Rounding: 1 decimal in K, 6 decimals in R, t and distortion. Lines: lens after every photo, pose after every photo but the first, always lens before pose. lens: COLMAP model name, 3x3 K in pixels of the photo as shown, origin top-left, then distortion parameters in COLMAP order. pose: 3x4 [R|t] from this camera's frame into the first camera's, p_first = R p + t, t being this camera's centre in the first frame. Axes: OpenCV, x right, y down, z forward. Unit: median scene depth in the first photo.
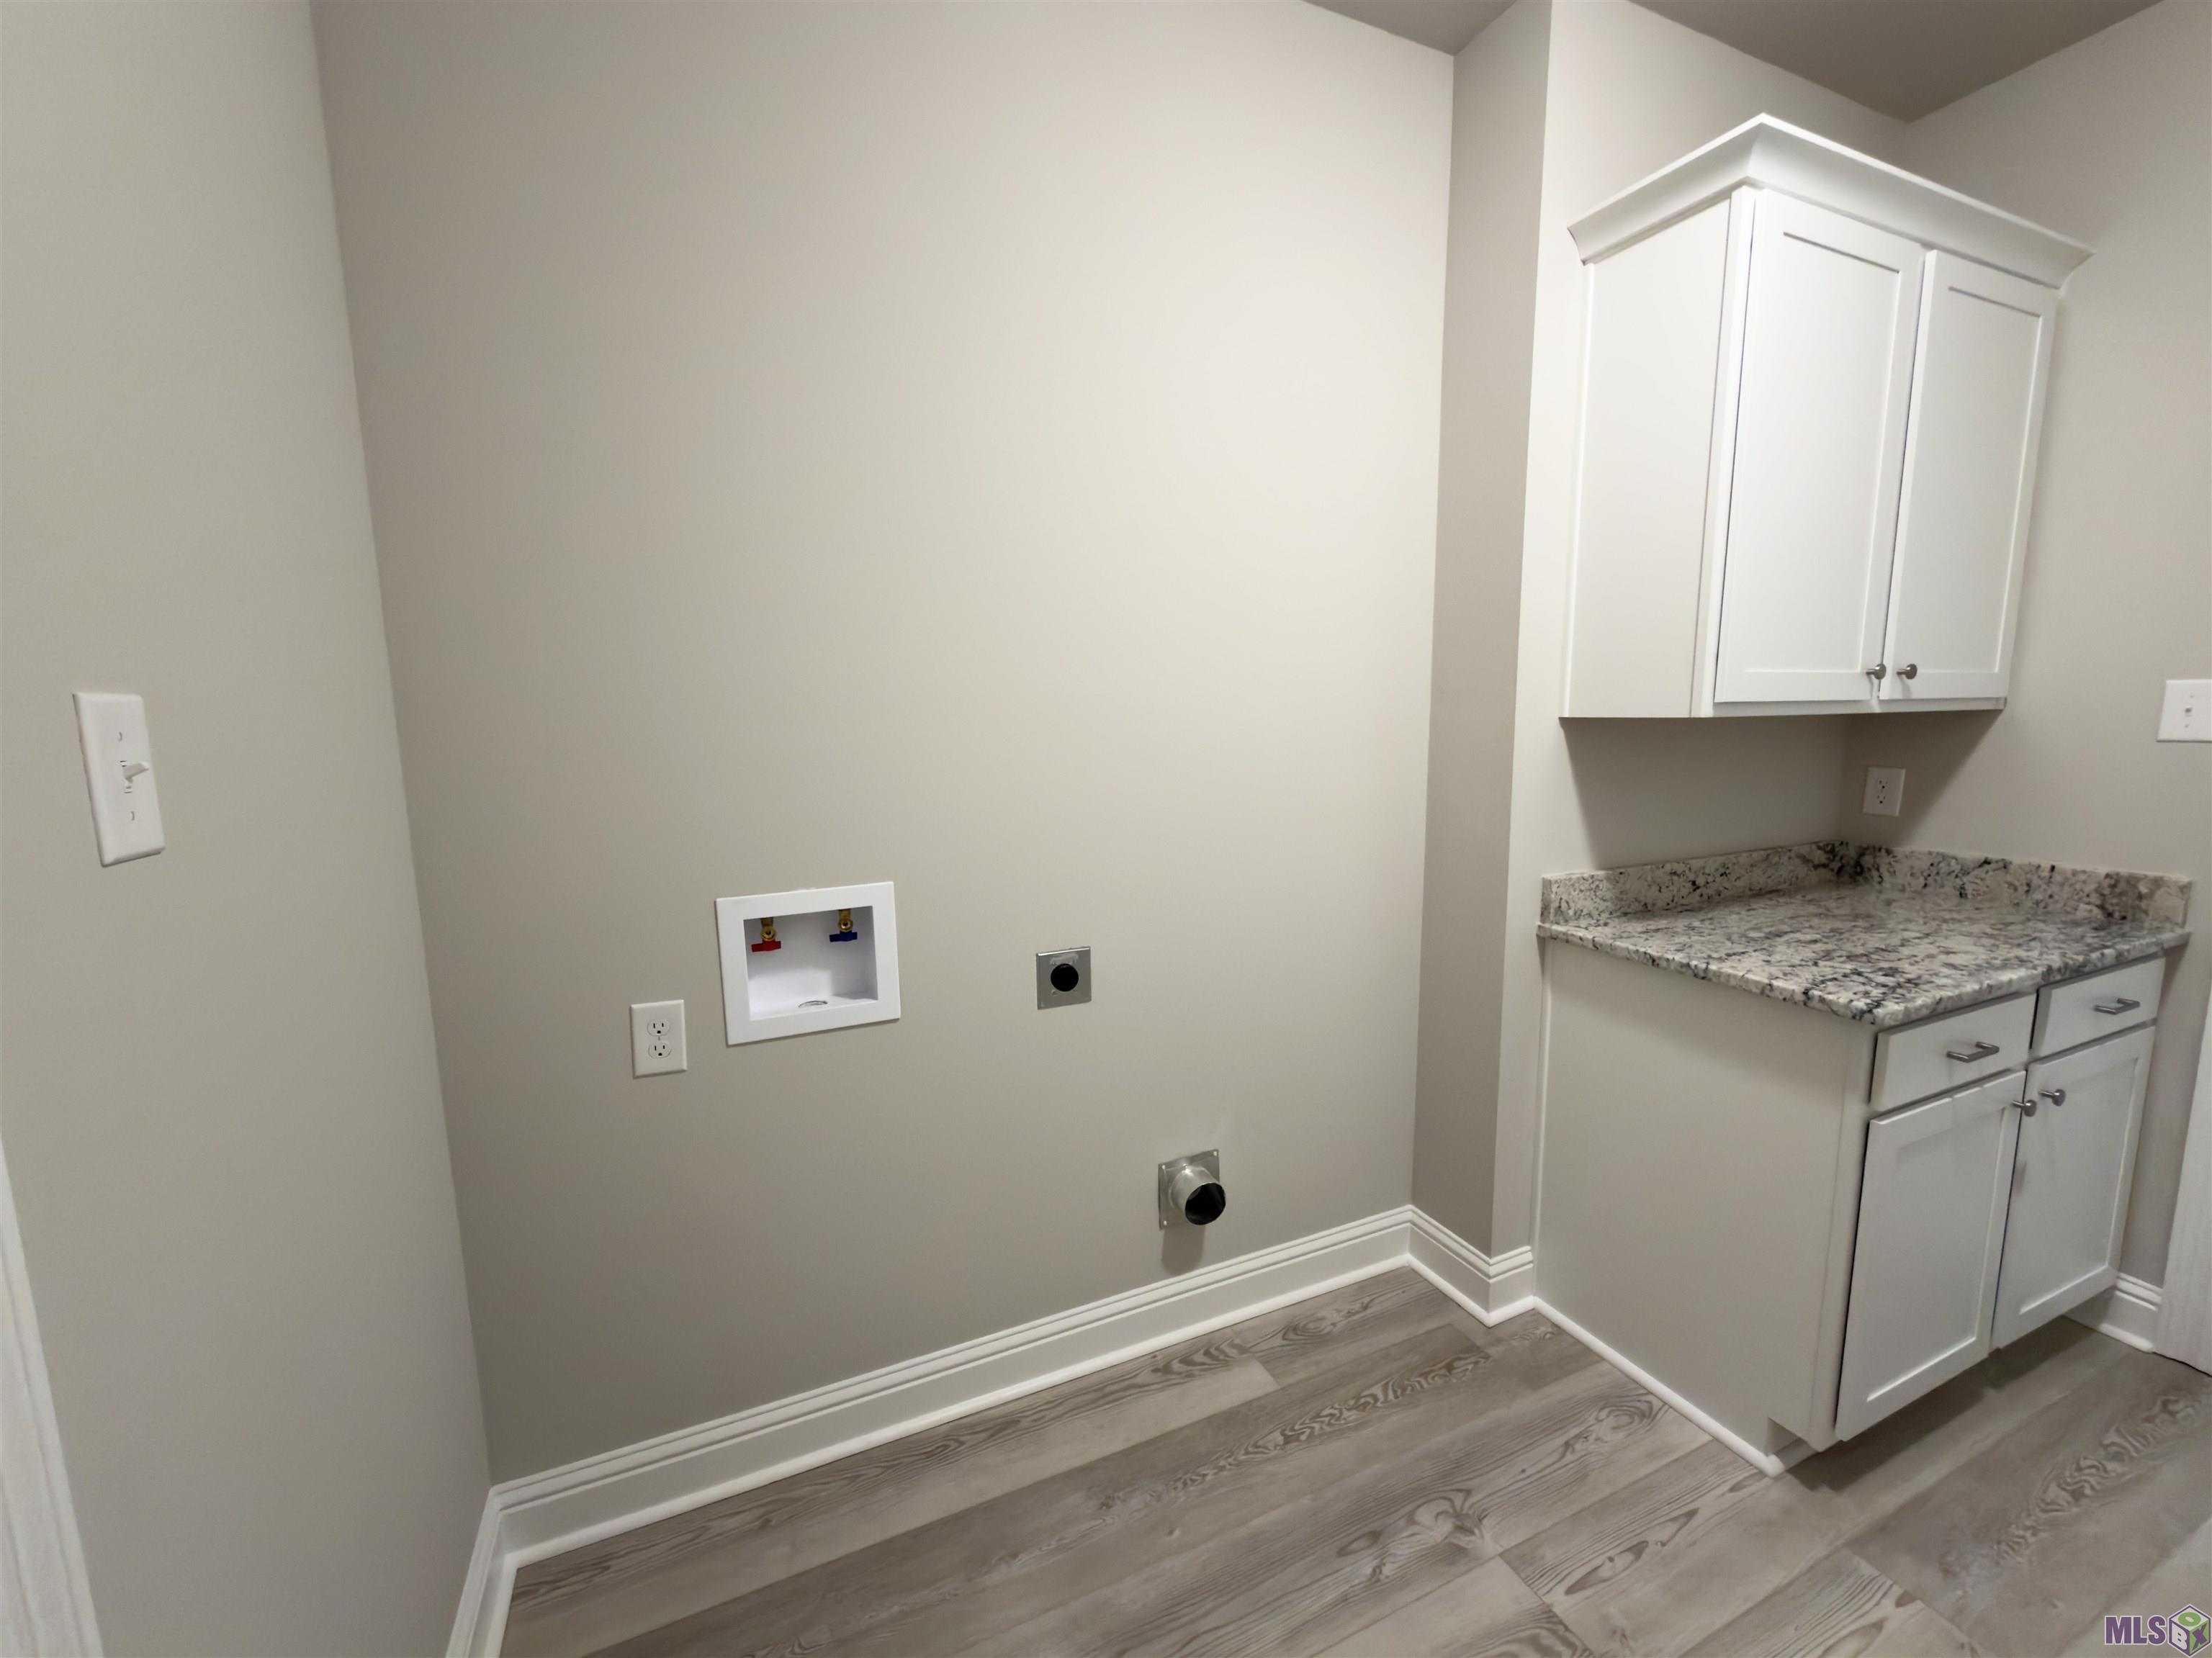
lens RADIAL K [[906.1, 0, 1106.0], [0, 906.1, 829.0], [0, 0, 1]] dist [0.001575, 0.000414]
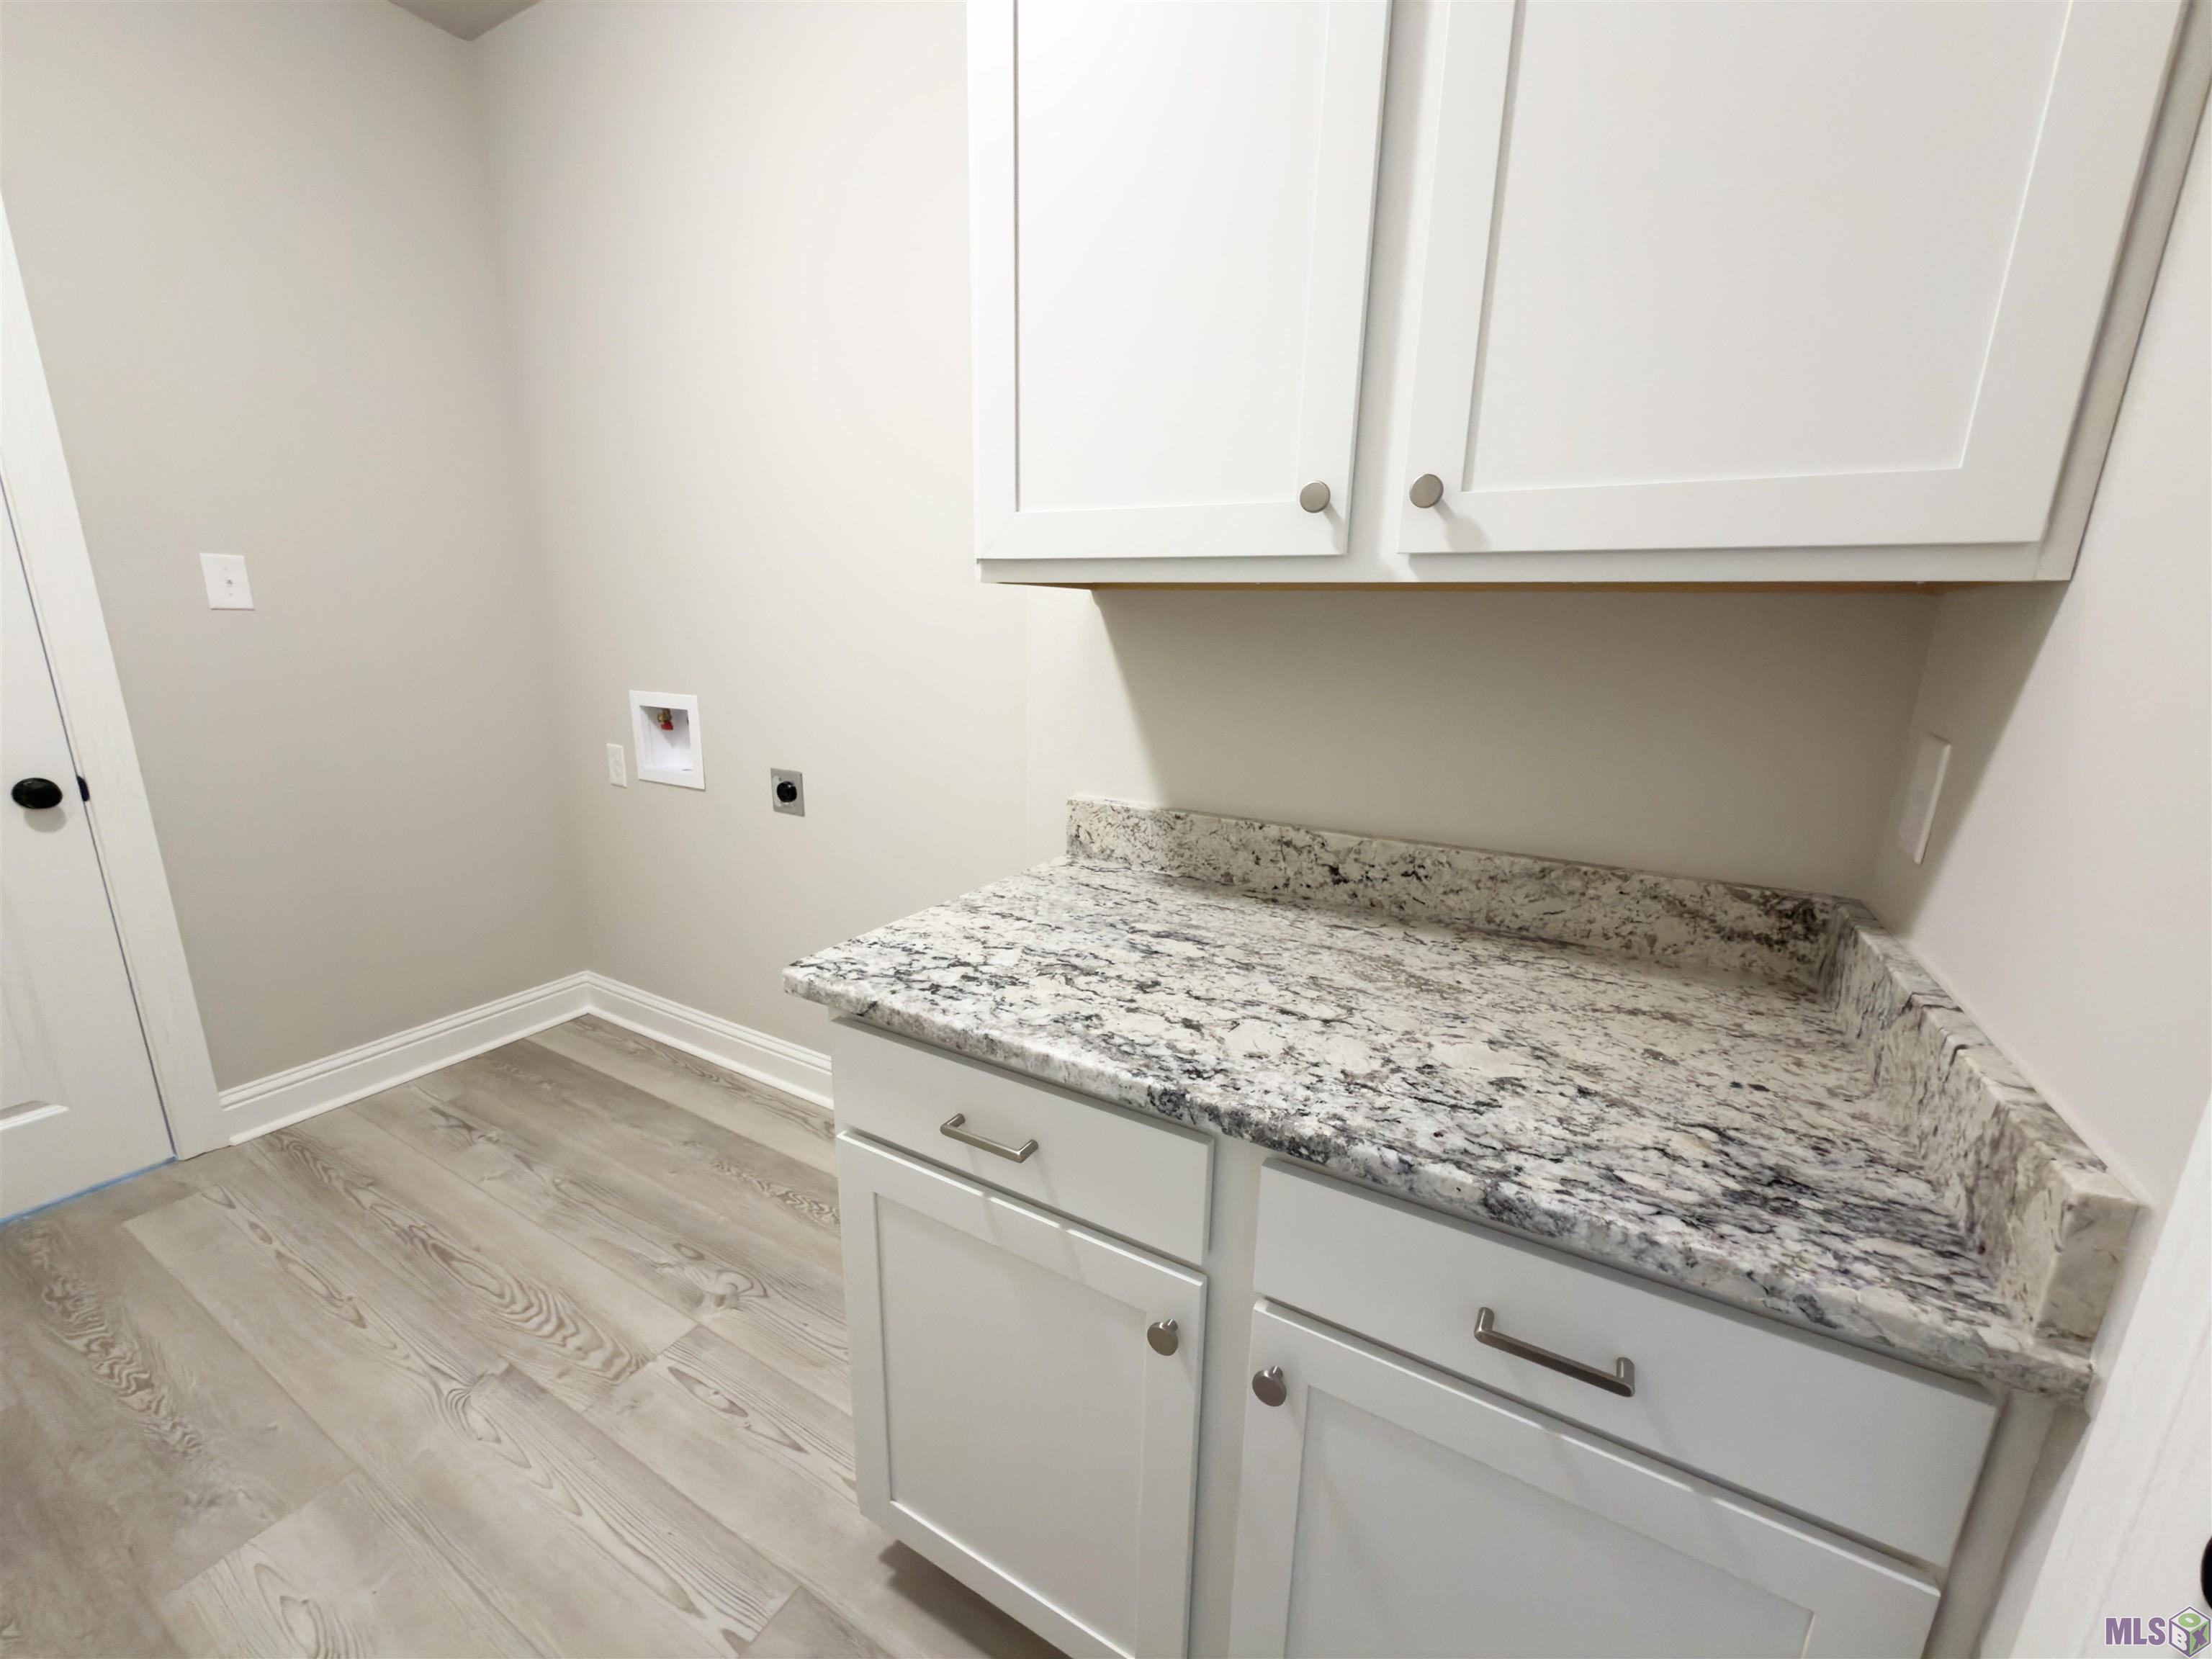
lens RADIAL K [[887.7, 0, 1106.9], [0, 887.7, 832.8], [0, 0, 1]] dist [0.000268, -0.000023]
pose [[0.584277, 0.218542, -0.781575, 1.201799], [-0.136338, 0.975805, 0.170930, -0.056379], [0.800020, 0.006688, 0.599936, 0.597279]]
